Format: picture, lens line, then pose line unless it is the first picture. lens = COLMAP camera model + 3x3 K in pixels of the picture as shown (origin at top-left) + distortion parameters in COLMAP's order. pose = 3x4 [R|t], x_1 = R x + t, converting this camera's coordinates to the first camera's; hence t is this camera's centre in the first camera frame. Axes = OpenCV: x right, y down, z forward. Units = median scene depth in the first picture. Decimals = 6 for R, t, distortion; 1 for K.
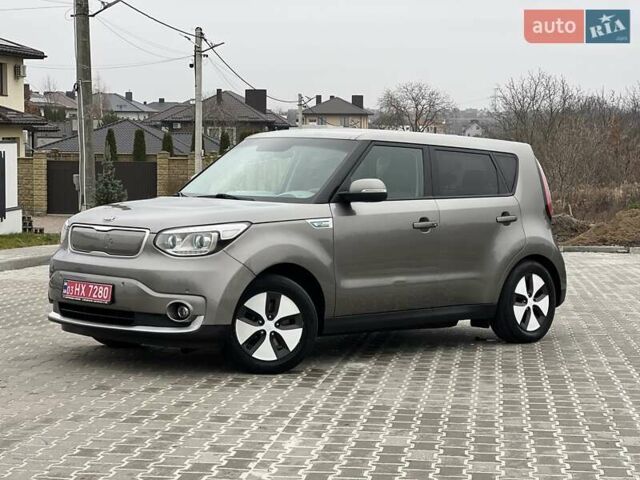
lens RADIAL K [[1432.3, 0, 320.0], [0, 1432.3, 240.0], [0, 0, 1]] dist [-0.018522, 3.704519]
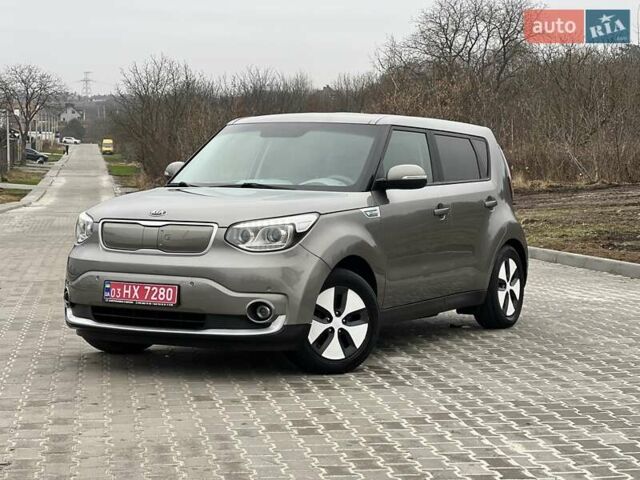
lens RADIAL K [[1432.3, 0, 320.0], [0, 1432.3, 240.0], [0, 0, 1]] dist [-0.018522, 3.704519]
pose [[0.960830, -0.028785, 0.275639, -0.304359], [0.025790, 0.999562, 0.014486, -0.008231], [-0.275936, -0.006810, 0.961152, 0.099947]]
